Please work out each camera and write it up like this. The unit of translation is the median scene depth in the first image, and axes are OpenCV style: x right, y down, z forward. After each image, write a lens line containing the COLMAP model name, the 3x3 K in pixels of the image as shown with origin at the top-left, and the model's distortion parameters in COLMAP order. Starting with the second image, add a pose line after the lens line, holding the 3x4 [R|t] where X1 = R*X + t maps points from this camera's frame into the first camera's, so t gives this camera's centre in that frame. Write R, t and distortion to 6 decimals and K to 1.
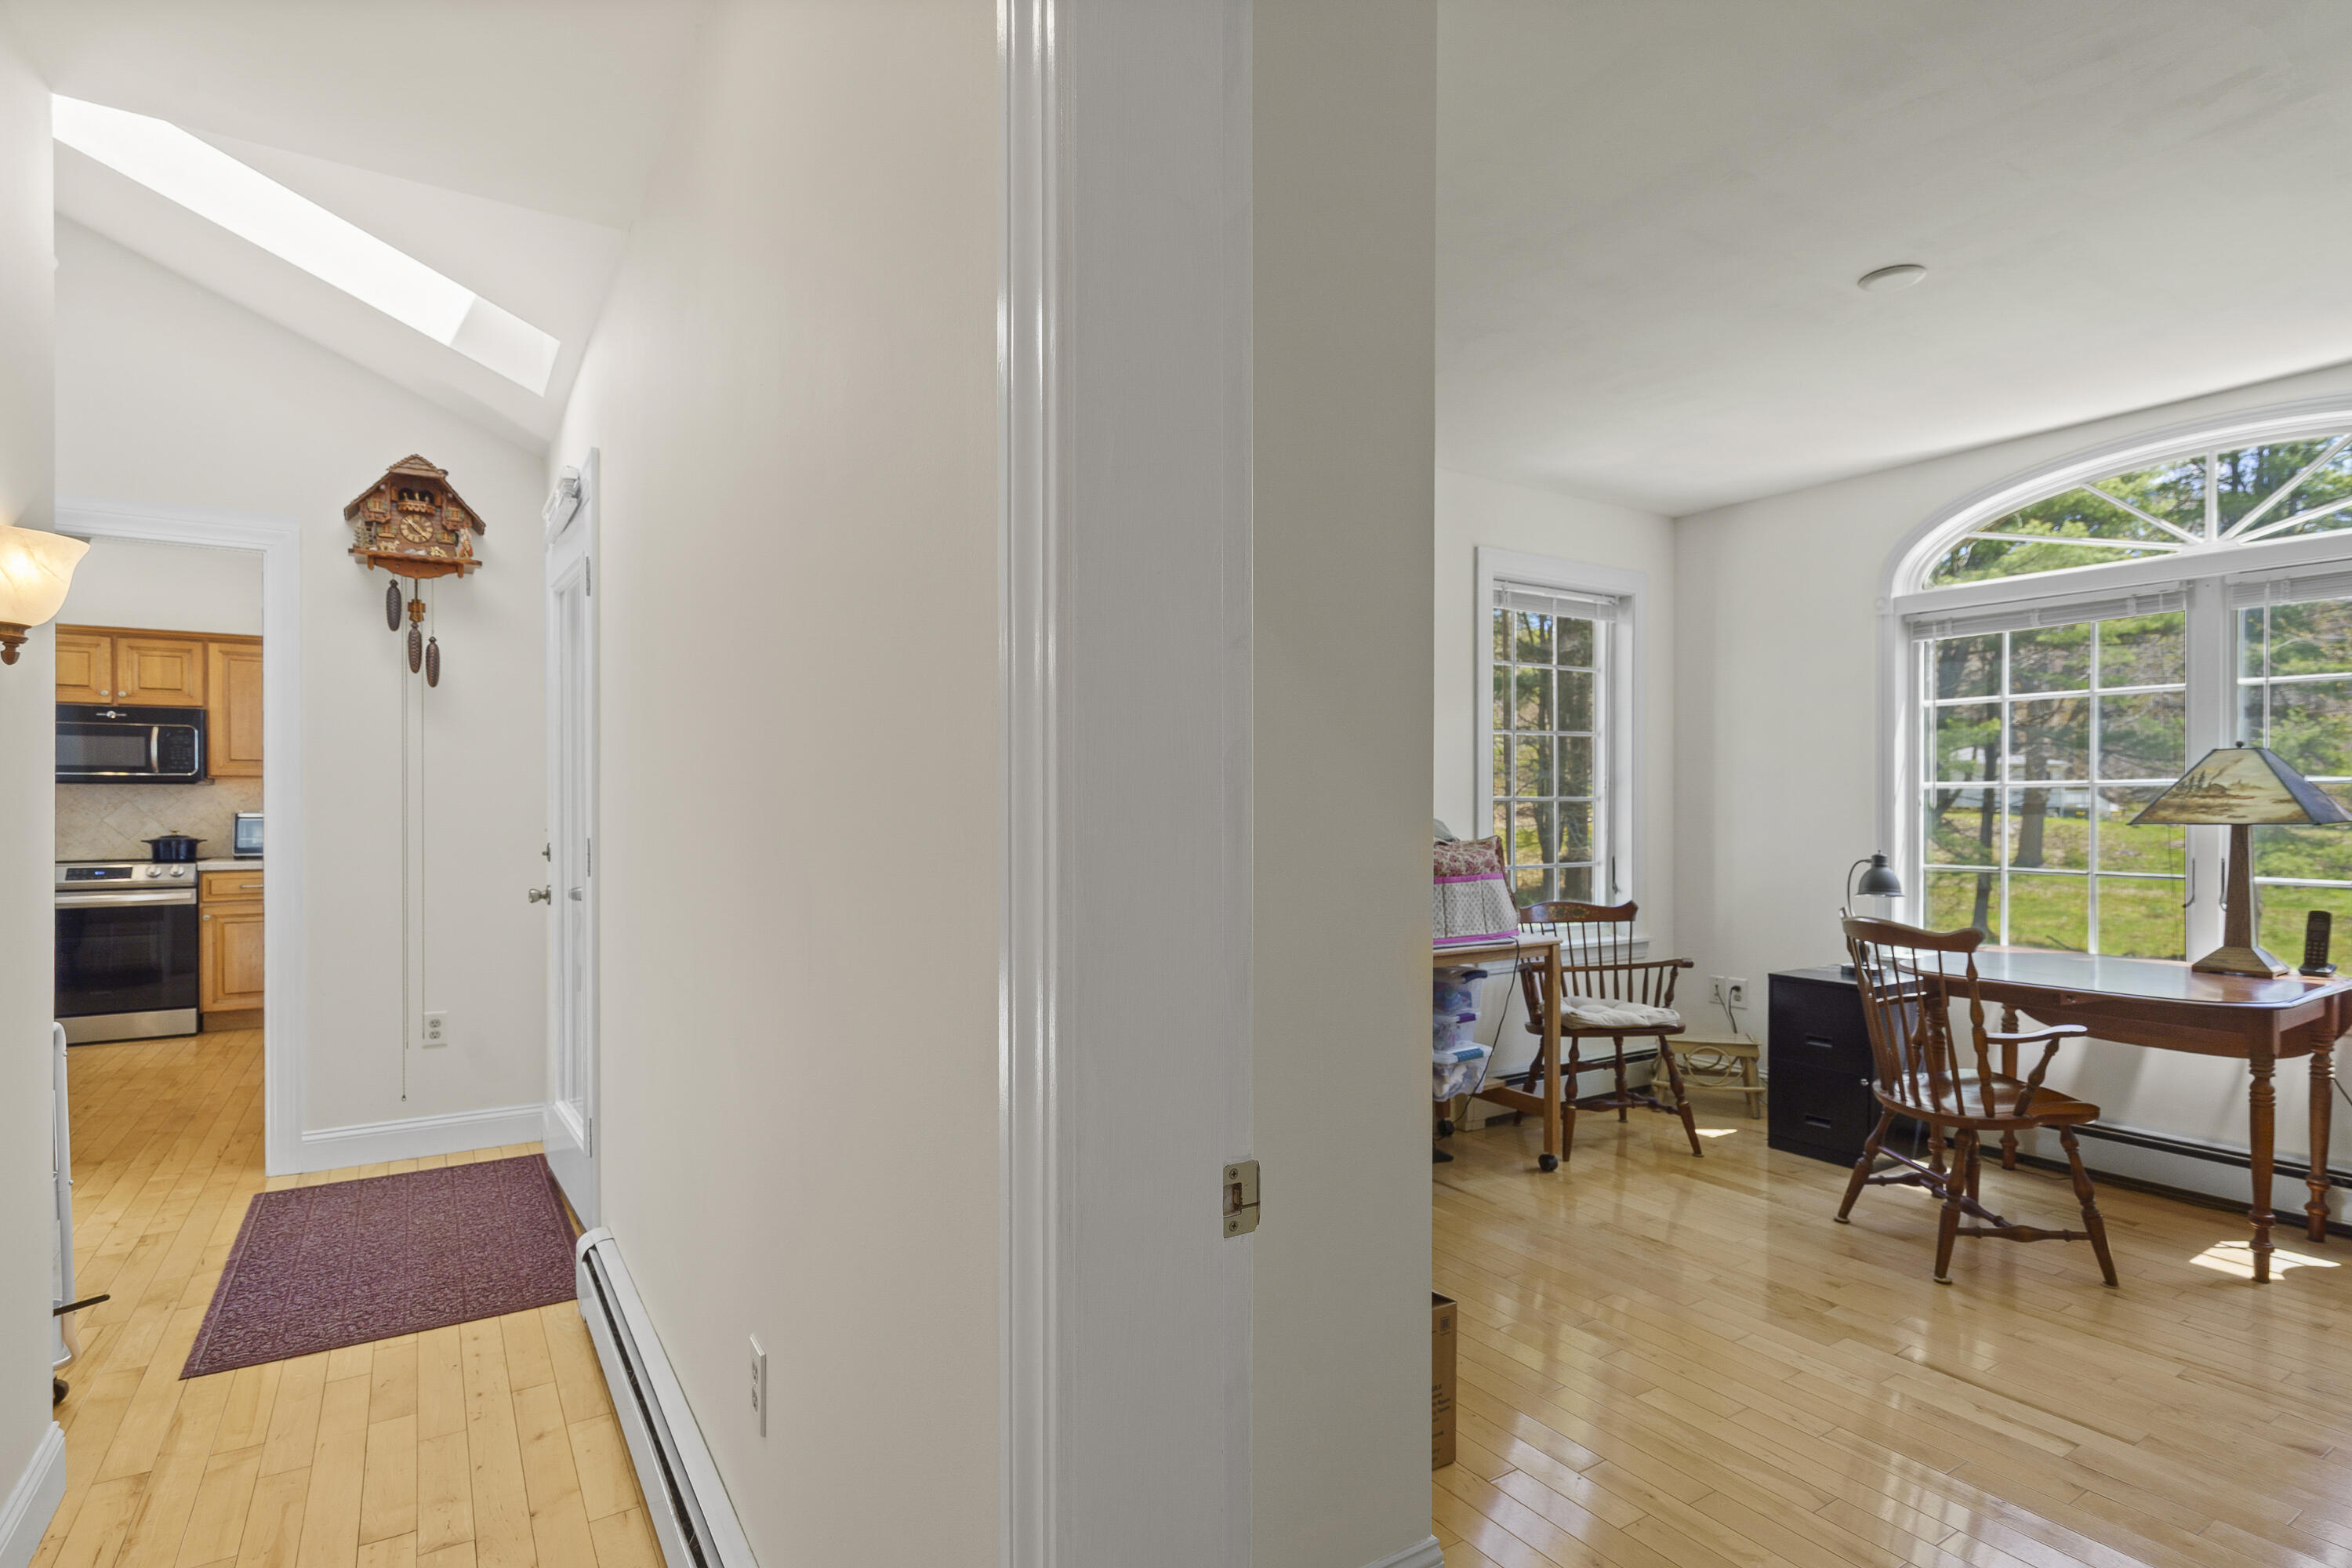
lens RADIAL K [[1173.7, 0, 1170.4], [0, 1173.7, 806.2], [0, 0, 1]] dist [-0.001372, -0.000024]
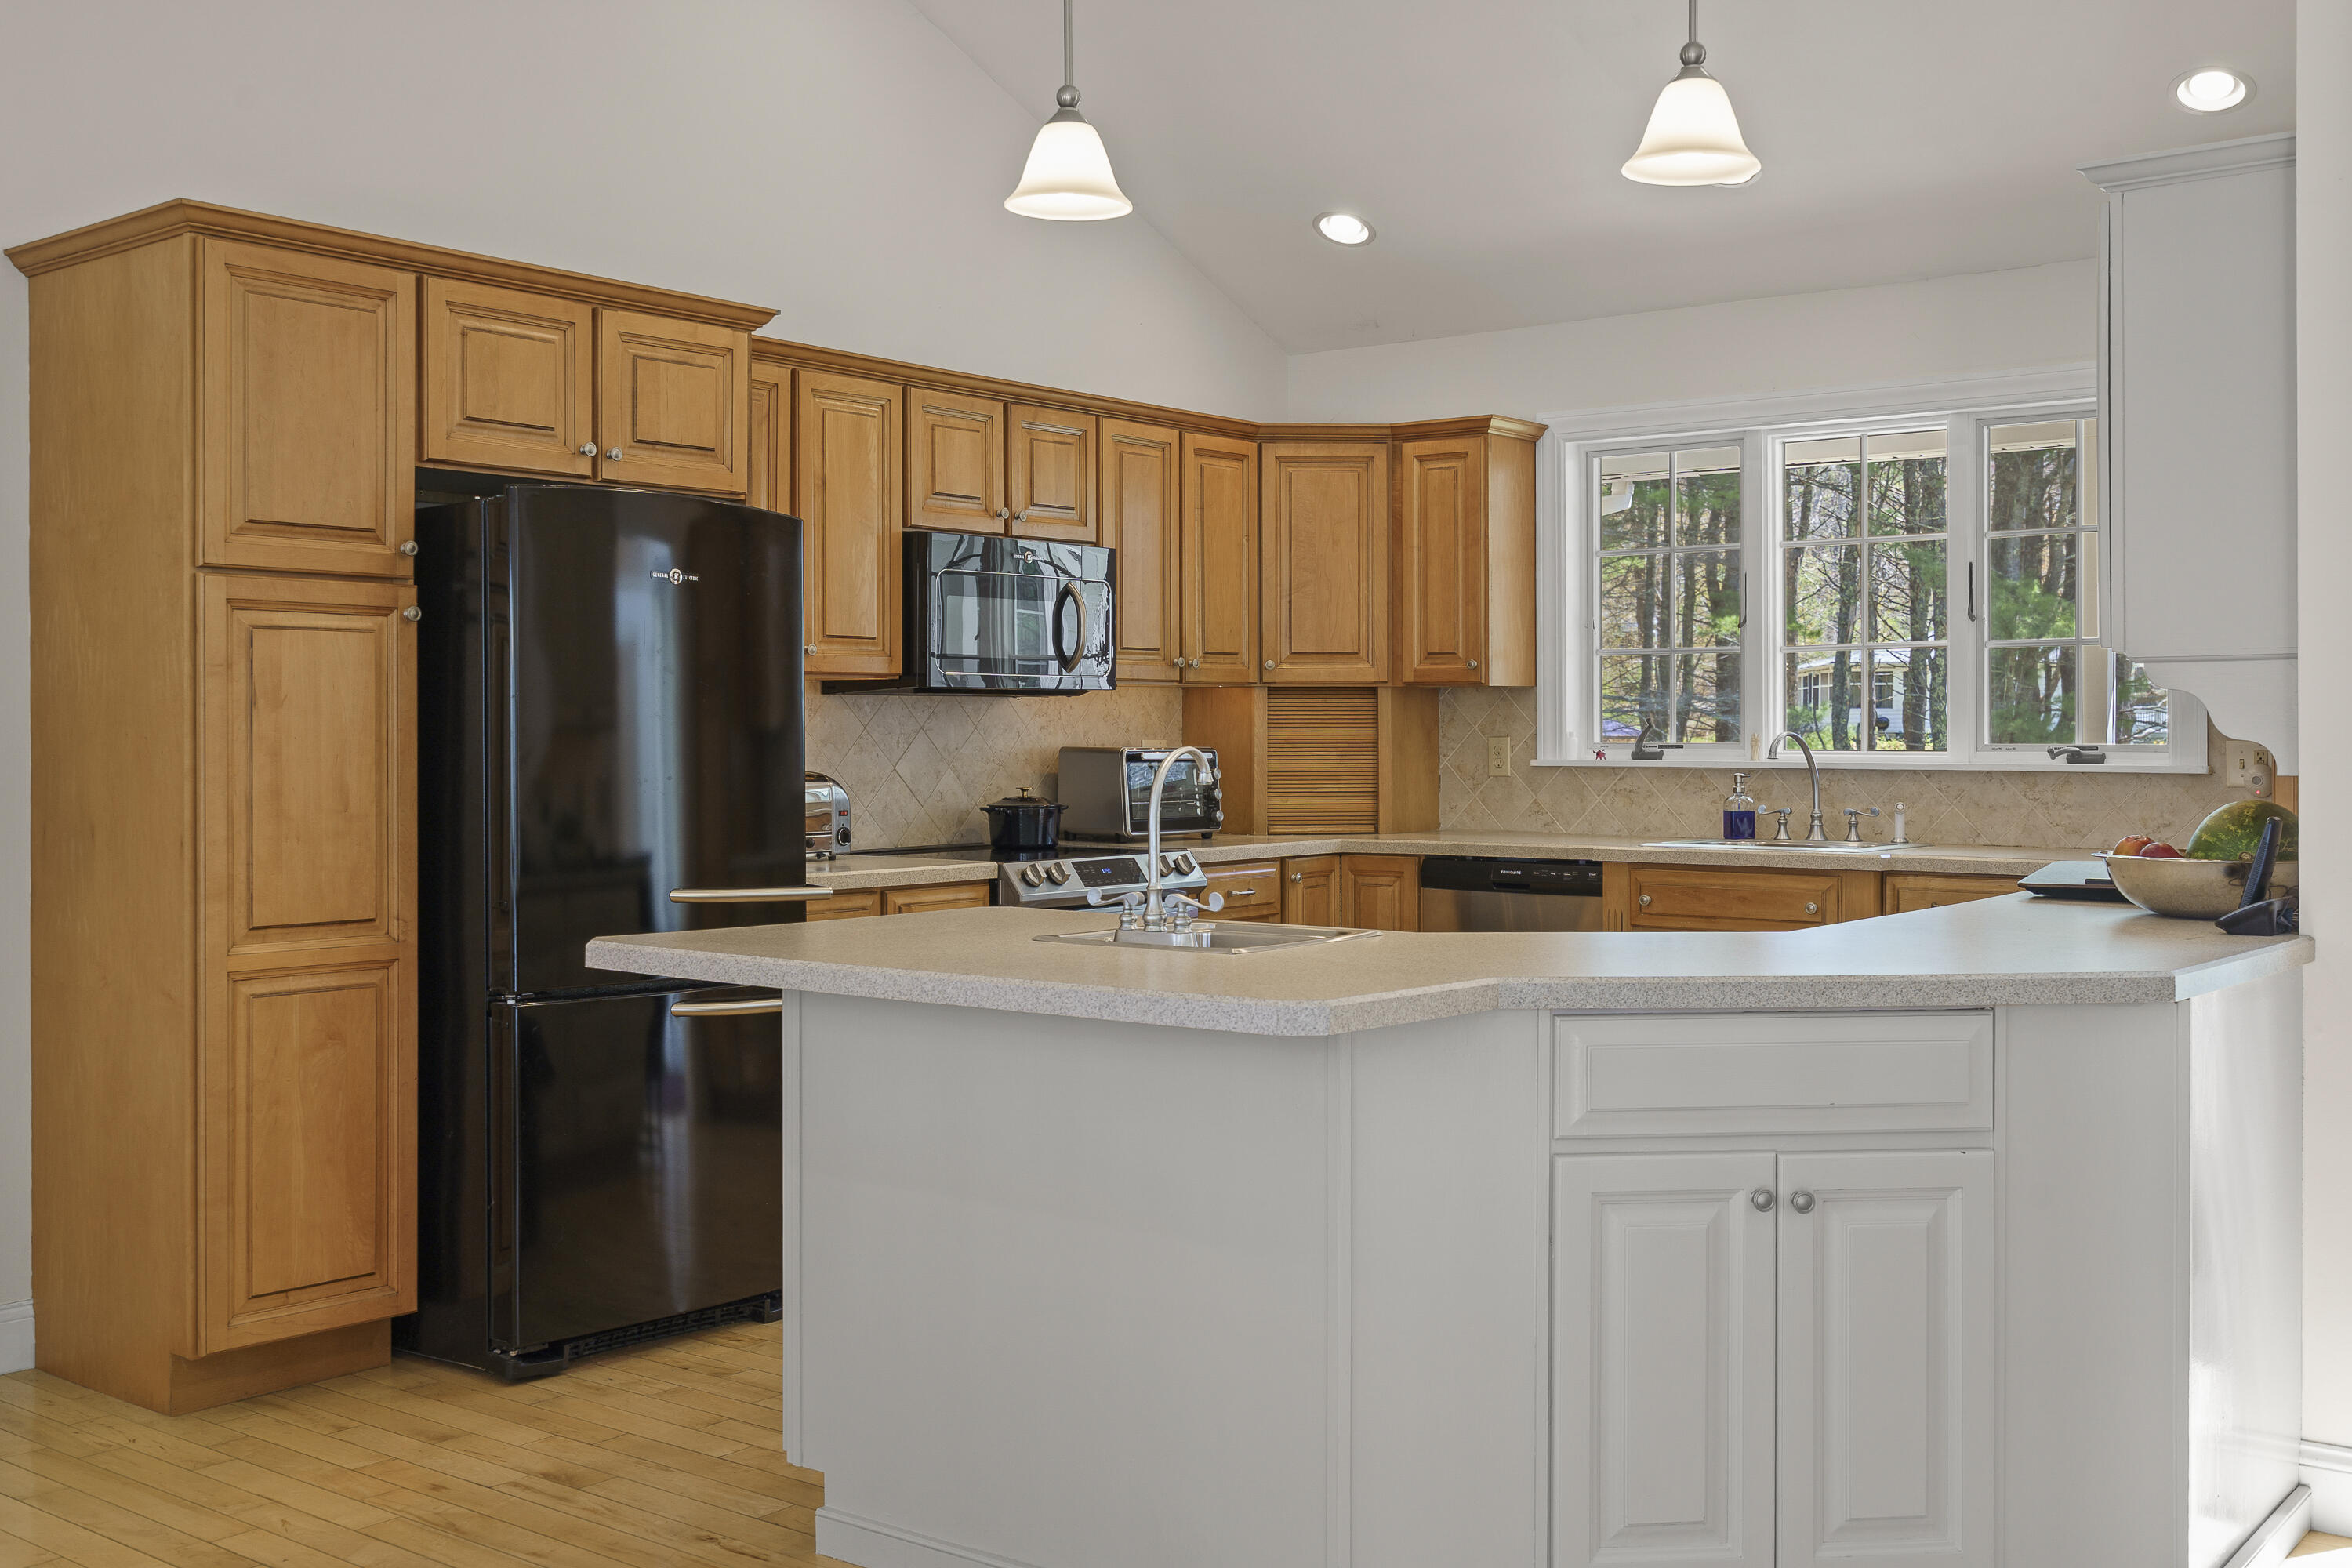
lens RADIAL K [[2318.0, 0, 1174.8], [0, 2318.0, 772.8], [0, 0, 1]] dist [0.003736, 0.000000]
pose [[0.942390, -0.004277, 0.334488, -1.166349], [-0.000383, 0.999904, 0.013864, 0.000510], [-0.334515, -0.013194, 0.942298, 0.036045]]
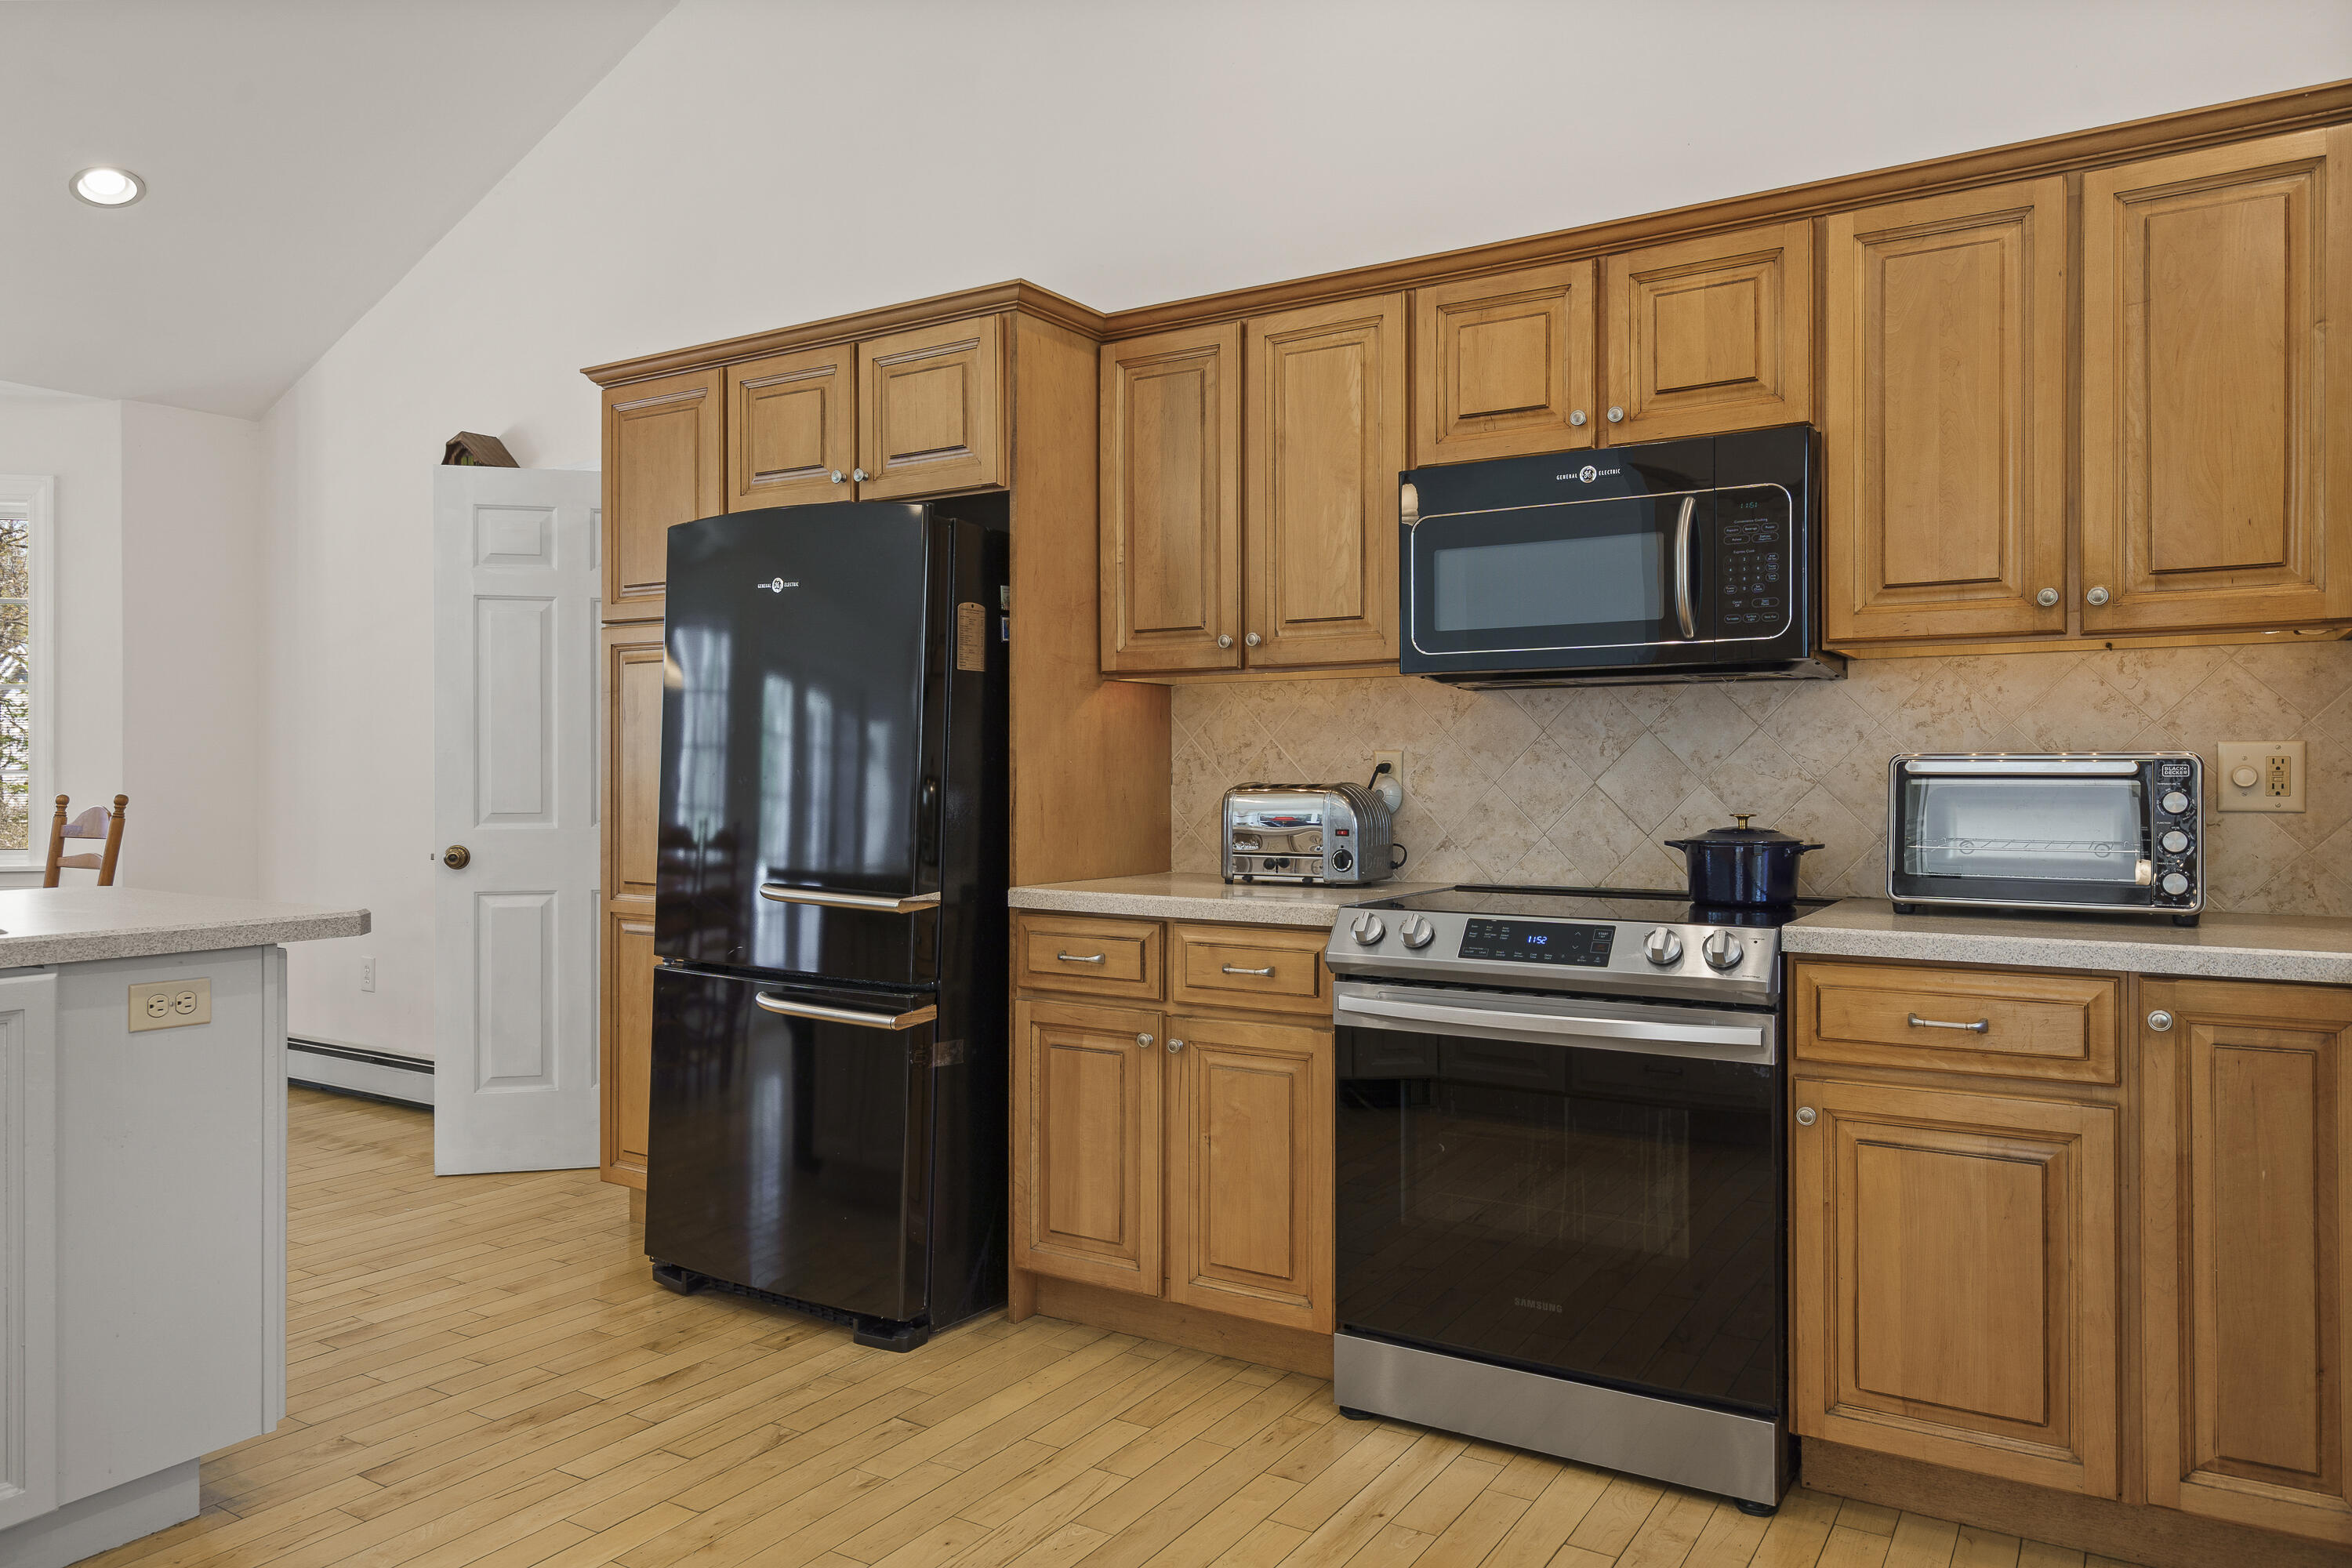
lens RADIAL K [[1589.8, 0, 1166.9], [0, 1589.8, 770.8], [0, 0, 1]] dist [0.008293, -0.003366]
pose [[0.434412, -0.000528, -0.900714, -0.529569], [-0.006002, 0.999976, -0.003480, 0.011247], [0.900694, 0.006917, 0.434398, 0.677906]]
